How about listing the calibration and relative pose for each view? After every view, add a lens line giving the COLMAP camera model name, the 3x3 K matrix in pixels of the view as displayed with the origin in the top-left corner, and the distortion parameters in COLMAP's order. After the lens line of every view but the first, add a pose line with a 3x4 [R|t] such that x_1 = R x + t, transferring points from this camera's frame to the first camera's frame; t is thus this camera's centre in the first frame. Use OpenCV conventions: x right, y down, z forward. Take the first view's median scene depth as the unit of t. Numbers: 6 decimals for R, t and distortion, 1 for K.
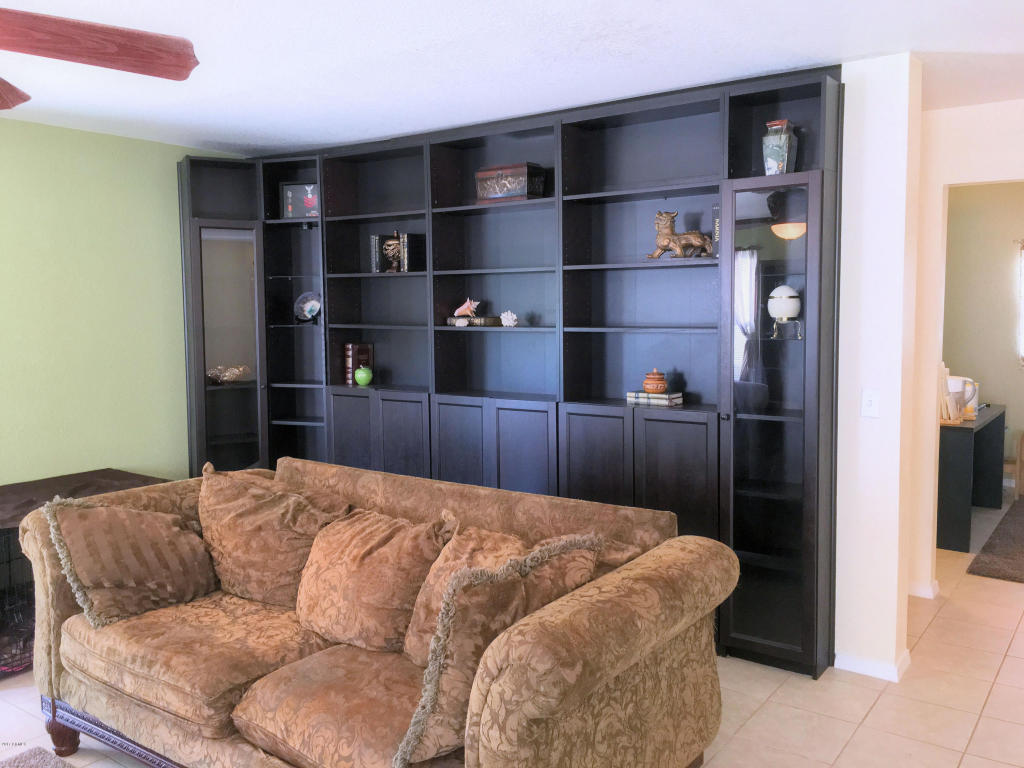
lens RADIAL K [[861.9, 0, 514.3], [0, 861.9, 381.2], [0, 0, 1]] dist [0.063755, -0.067800]
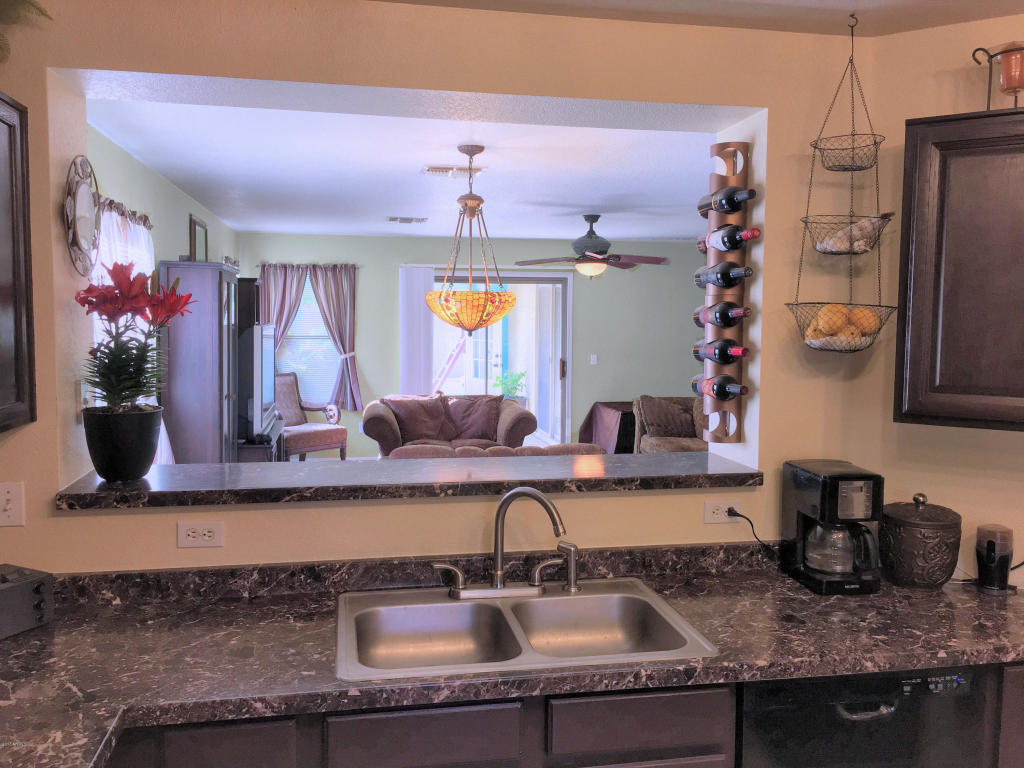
lens RADIAL K [[861.9, 0, 509.9], [0, 861.9, 369.6], [0, 0, 1]] dist [0.063755, -0.067800]
pose [[0.725752, 0.059795, -0.685353, 0.635939], [-0.073906, 0.997227, 0.008742, 0.036732], [0.683975, 0.044308, 0.728159, -0.792621]]
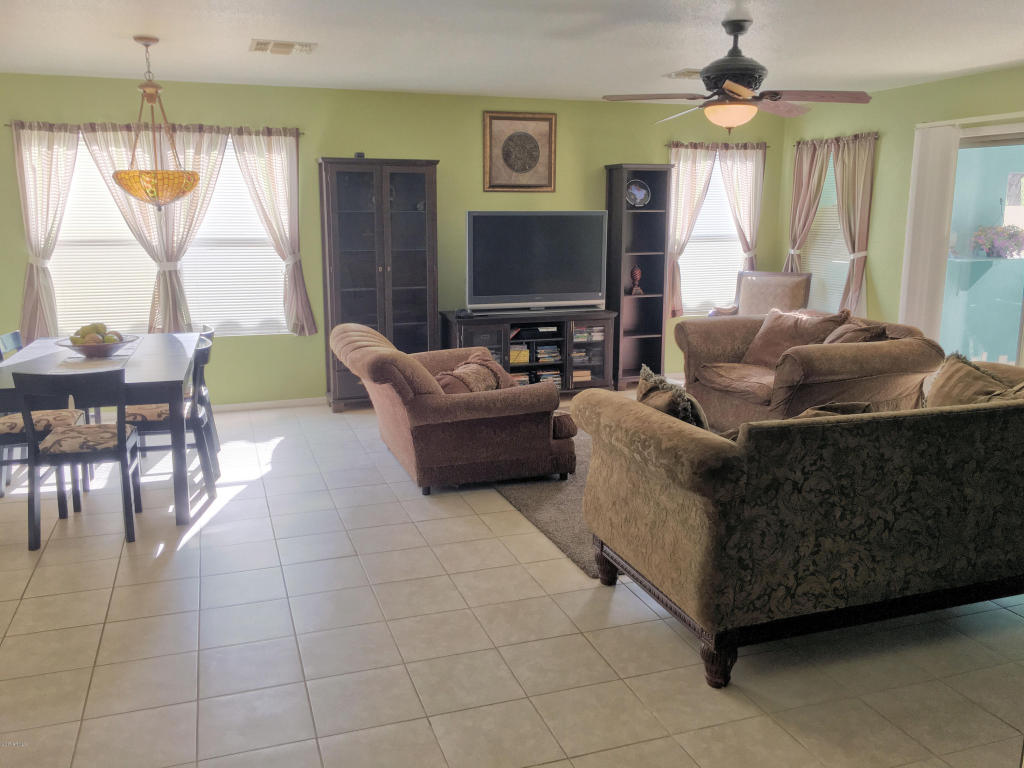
lens RADIAL K [[861.9, 0, 509.4], [0, 861.9, 372.9], [0, 0, 1]] dist [0.063755, -0.067800]
pose [[-0.568984, 0.161569, -0.806320, 0.614992], [-0.068365, 0.967821, 0.242173, -0.073639], [0.819502, 0.192917, -0.539629, 0.681608]]
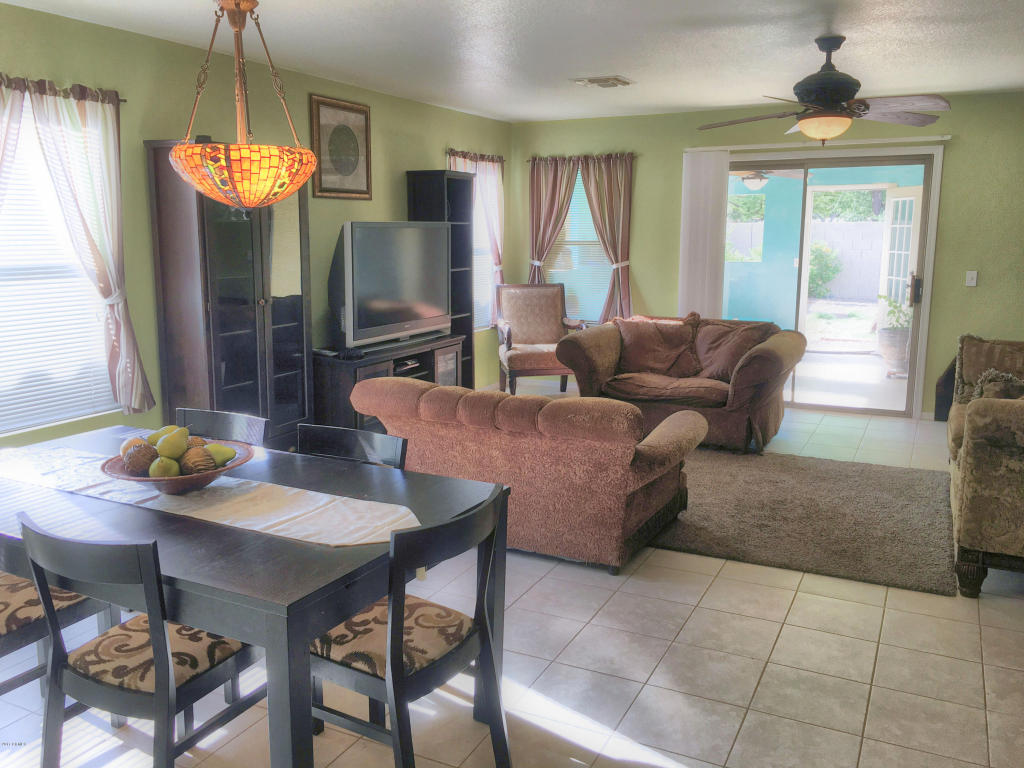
lens RADIAL K [[861.9, 0, 511.0], [0, 861.9, 374.4], [0, 0, 1]] dist [0.063755, -0.067800]
pose [[0.167358, 0.175189, -0.970206, 0.611736], [-0.089331, 0.982732, 0.162041, 0.007277], [0.981841, 0.059550, 0.180118, -0.129345]]
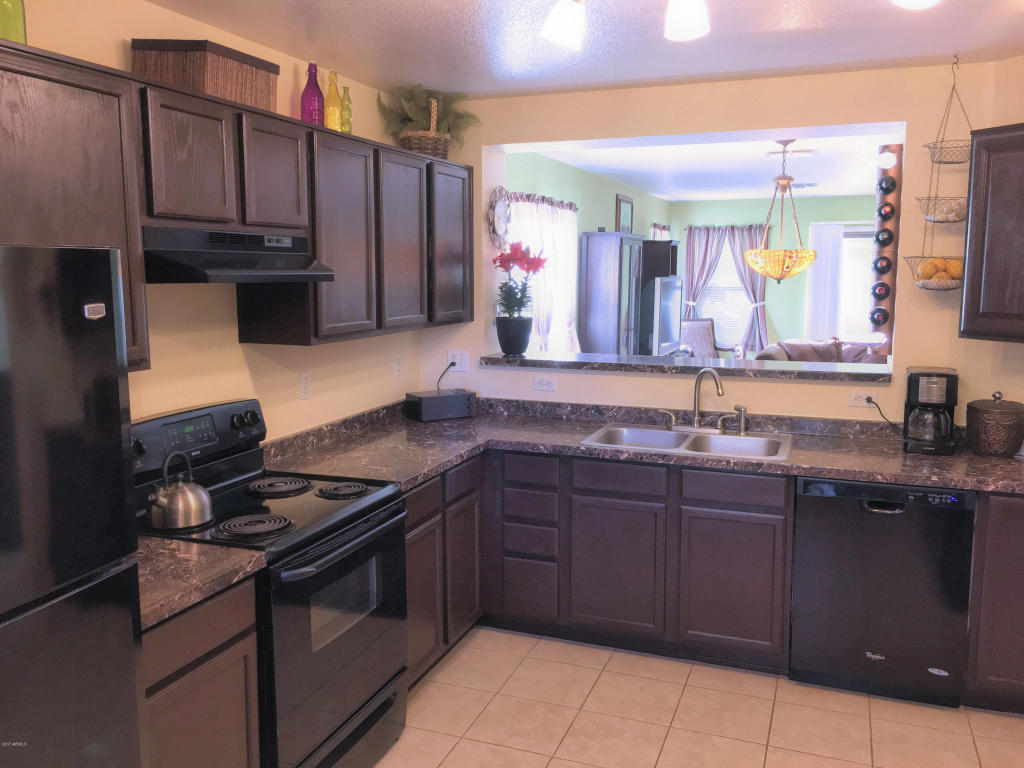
lens RADIAL K [[861.9, 0, 510.0], [0, 861.9, 377.4], [0, 0, 1]] dist [0.063755, -0.067800]
pose [[0.257100, 0.132395, -0.957273, 1.031220], [-0.087142, 0.989712, 0.113478, 0.037234], [0.962448, 0.054243, 0.265992, -0.831748]]
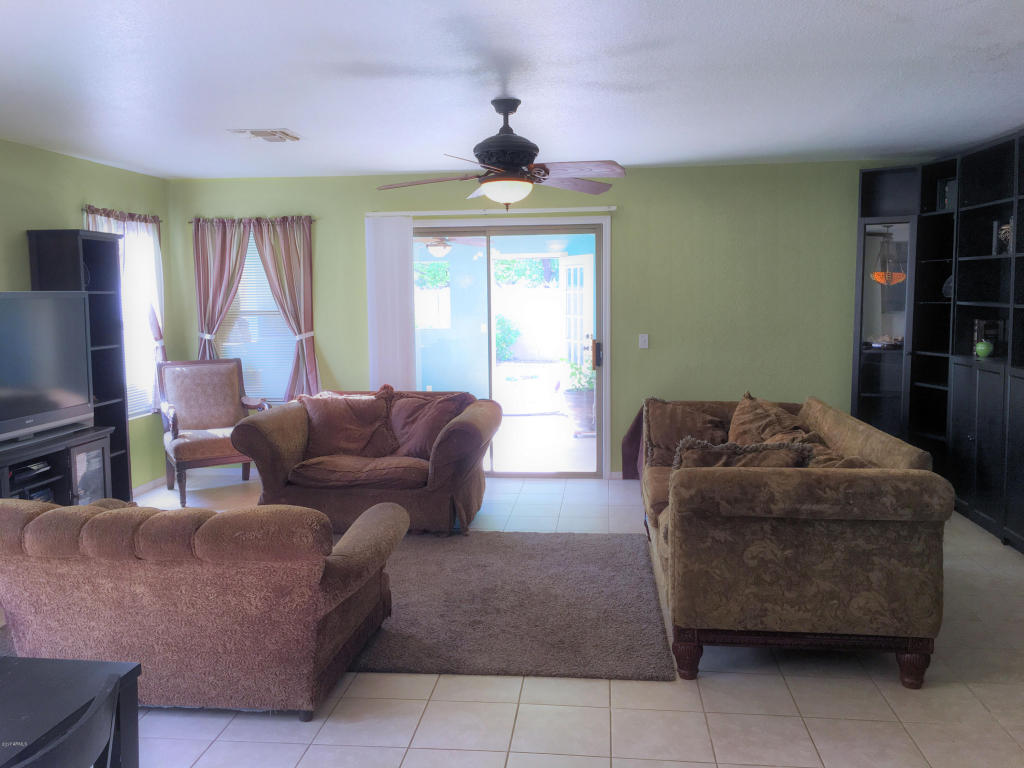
lens RADIAL K [[861.9, 0, 511.6], [0, 861.9, 374.4], [0, 0, 1]] dist [0.063755, -0.067800]
pose [[0.498222, 0.085488, -0.862825, 0.504948], [-0.069779, 0.995853, 0.058375, 0.003758], [0.864237, 0.031123, 0.502121, -0.085326]]
